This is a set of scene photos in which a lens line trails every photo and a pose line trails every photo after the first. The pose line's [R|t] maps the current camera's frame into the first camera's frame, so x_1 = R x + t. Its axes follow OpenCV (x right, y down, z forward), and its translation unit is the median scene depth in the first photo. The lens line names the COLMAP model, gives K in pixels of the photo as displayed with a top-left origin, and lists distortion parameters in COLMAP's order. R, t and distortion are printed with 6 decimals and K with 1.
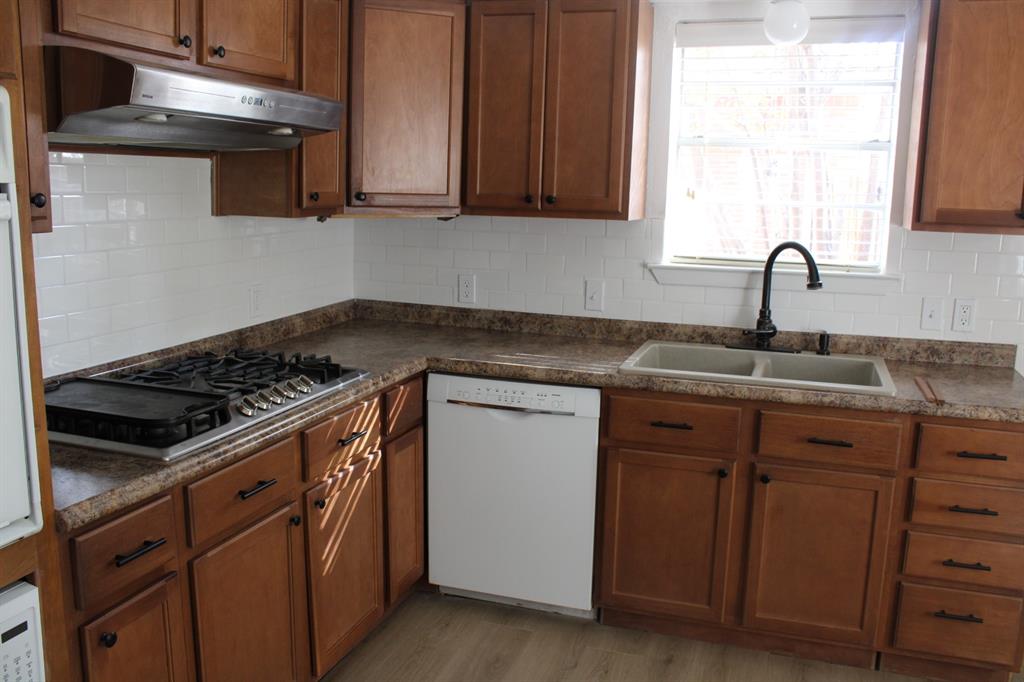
lens RADIAL K [[861.5, 0, 510.9], [0, 861.5, 358.3], [0, 0, 1]] dist [-0.164338, 0.154032]
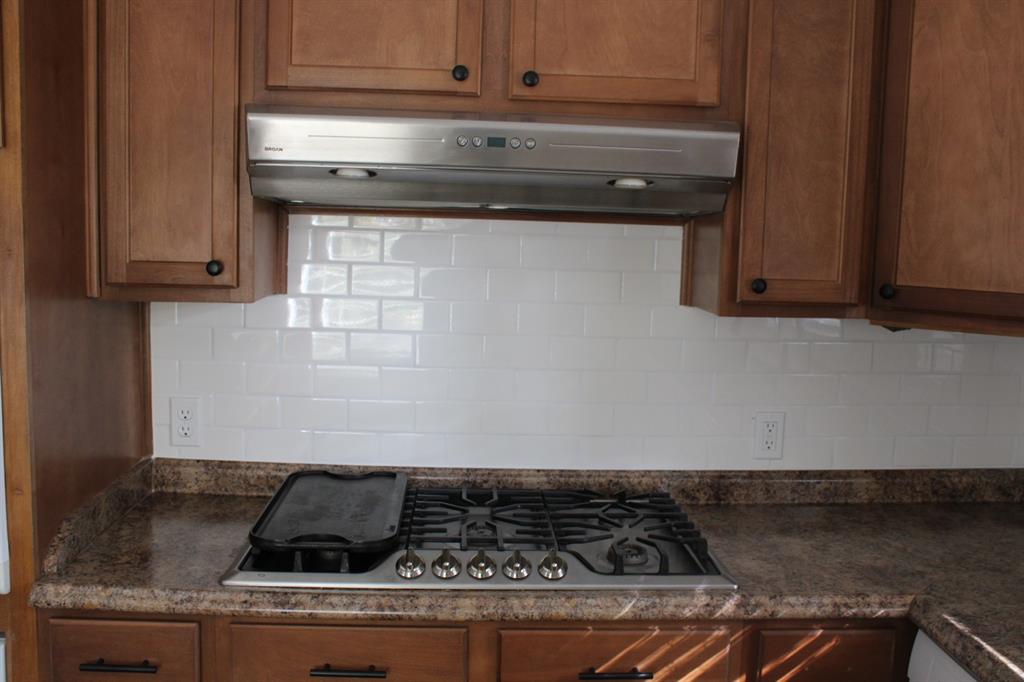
lens RADIAL K [[974.1, 0, 512.0], [0, 974.1, 341.0], [0, 0, 1]] dist [-0.135760, 0.108791]
pose [[0.376477, 0.086940, -0.922337, 0.328289], [-0.204605, 0.978805, 0.008748, -0.108143], [0.903550, 0.185422, 0.386286, 0.516774]]
